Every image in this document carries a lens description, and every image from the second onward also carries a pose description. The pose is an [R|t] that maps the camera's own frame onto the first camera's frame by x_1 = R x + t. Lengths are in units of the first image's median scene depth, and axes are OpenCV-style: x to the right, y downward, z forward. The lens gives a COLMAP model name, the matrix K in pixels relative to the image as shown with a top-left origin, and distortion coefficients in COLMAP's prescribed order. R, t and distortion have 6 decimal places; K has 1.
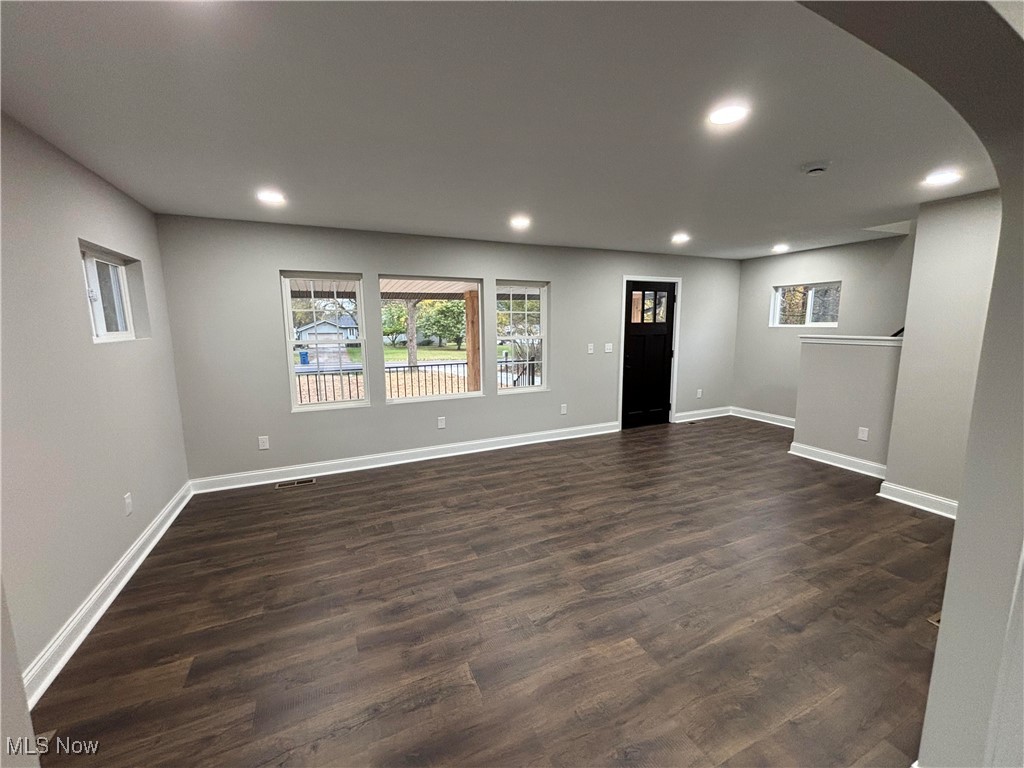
lens RADIAL K [[410.2, 0, 512.0], [0, 410.2, 384.0], [0, 0, 1]] dist [0.006988, -0.000246]
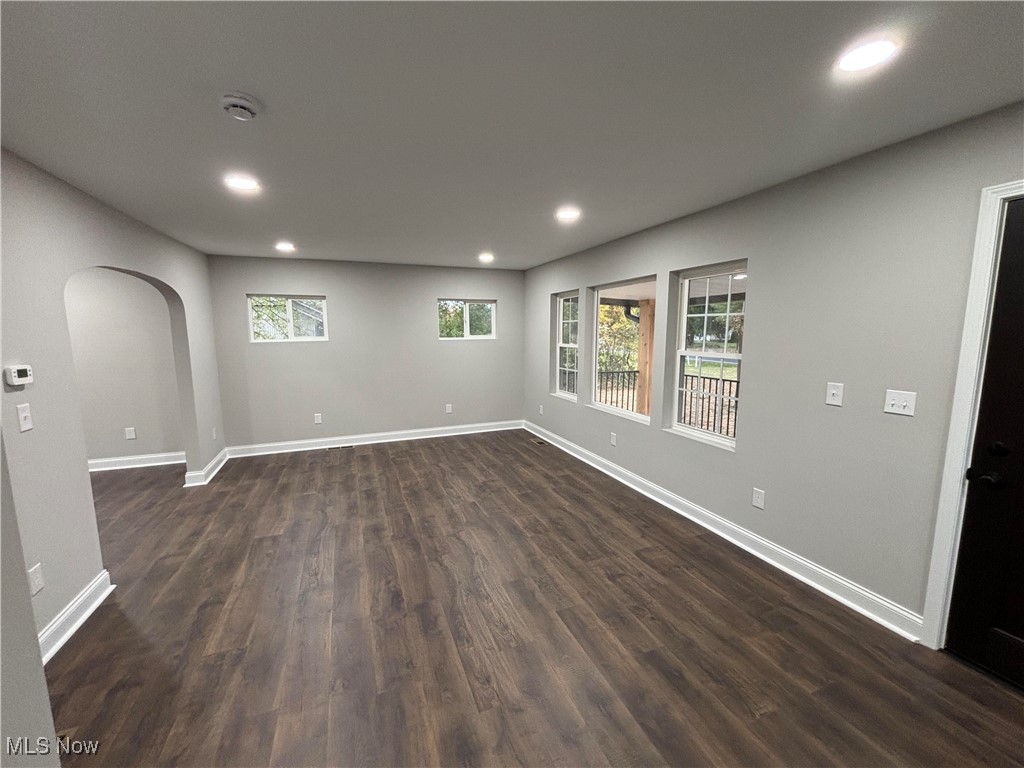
lens RADIAL K [[413.7, 0, 509.0], [0, 413.7, 383.5], [0, 0, 1]] dist [-0.000066, -0.000141]
pose [[-0.057676, 0.139917, -0.988482, 1.064362], [-0.140485, 0.979140, 0.146792, -0.187951], [0.988401, 0.147334, -0.036817, 1.128219]]
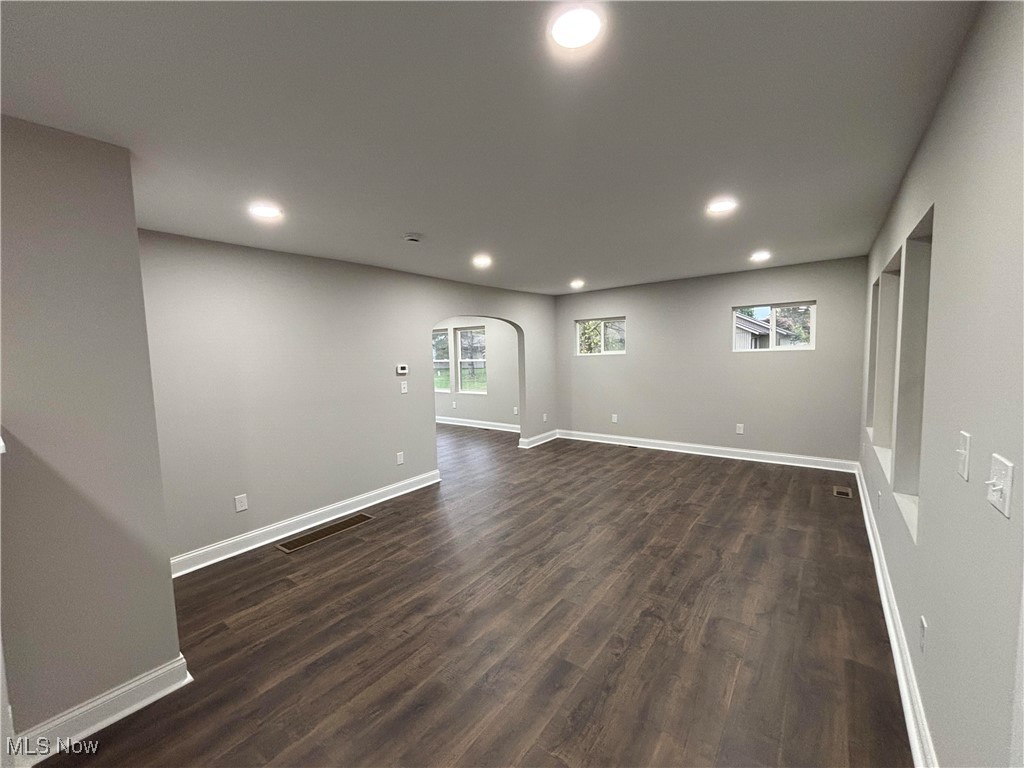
lens RADIAL K [[410.2, 0, 512.0], [0, 410.2, 384.0], [0, 0, 1]] dist [0.006988, -0.000246]
pose [[-0.884212, 0.071446, -0.461590, 0.827983], [-0.032450, 0.976448, 0.213297, -0.270121], [0.465958, 0.203579, -0.861069, 1.777402]]
